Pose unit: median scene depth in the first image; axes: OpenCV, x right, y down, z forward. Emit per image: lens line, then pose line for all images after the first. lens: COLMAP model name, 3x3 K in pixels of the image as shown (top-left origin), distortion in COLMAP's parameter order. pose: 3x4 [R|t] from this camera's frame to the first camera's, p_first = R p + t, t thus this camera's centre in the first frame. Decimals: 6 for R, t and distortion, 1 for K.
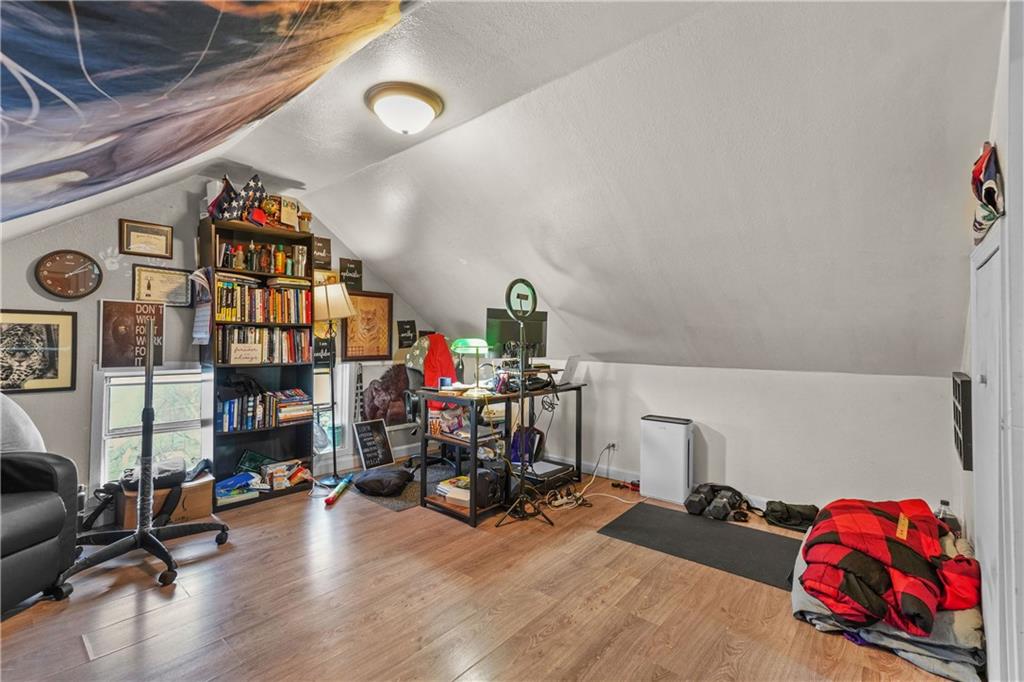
lens RADIAL K [[452.4, 0, 501.4], [0, 452.4, 350.1], [0, 0, 1]] dist [0.000490, 0.005456]
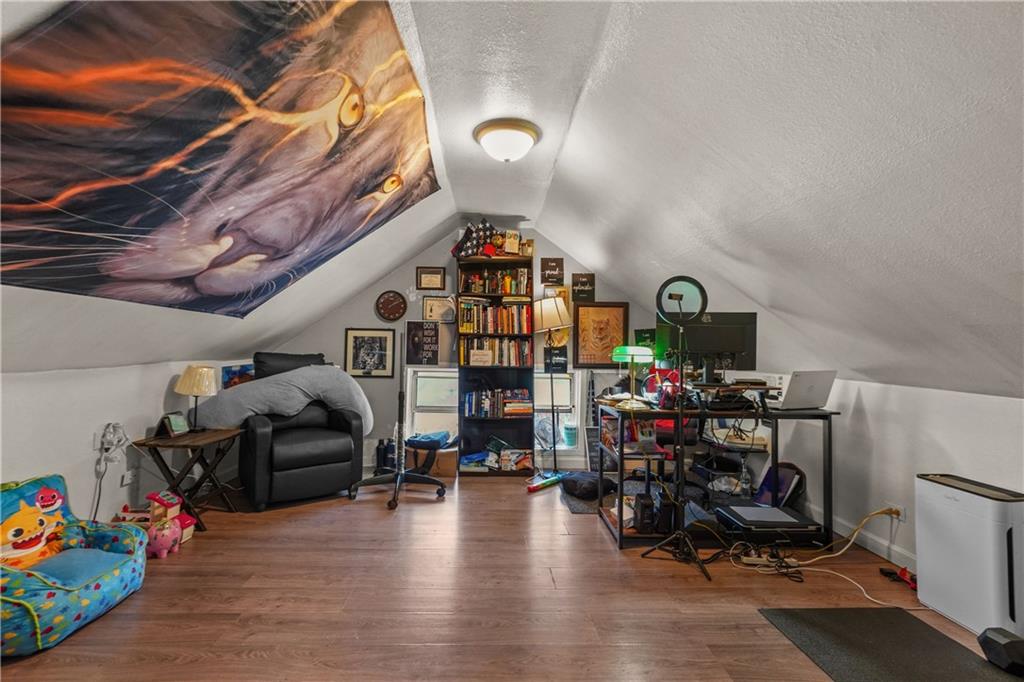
lens RADIAL K [[452.4, 0, 501.4], [0, 452.4, 350.1], [0, 0, 1]] dist [0.000490, 0.005456]
pose [[0.684176, 0.007351, -0.729280, 0.395833], [-0.026688, 0.999532, -0.014962, 0.003494], [0.728828, 0.029699, 0.684052, 0.155963]]
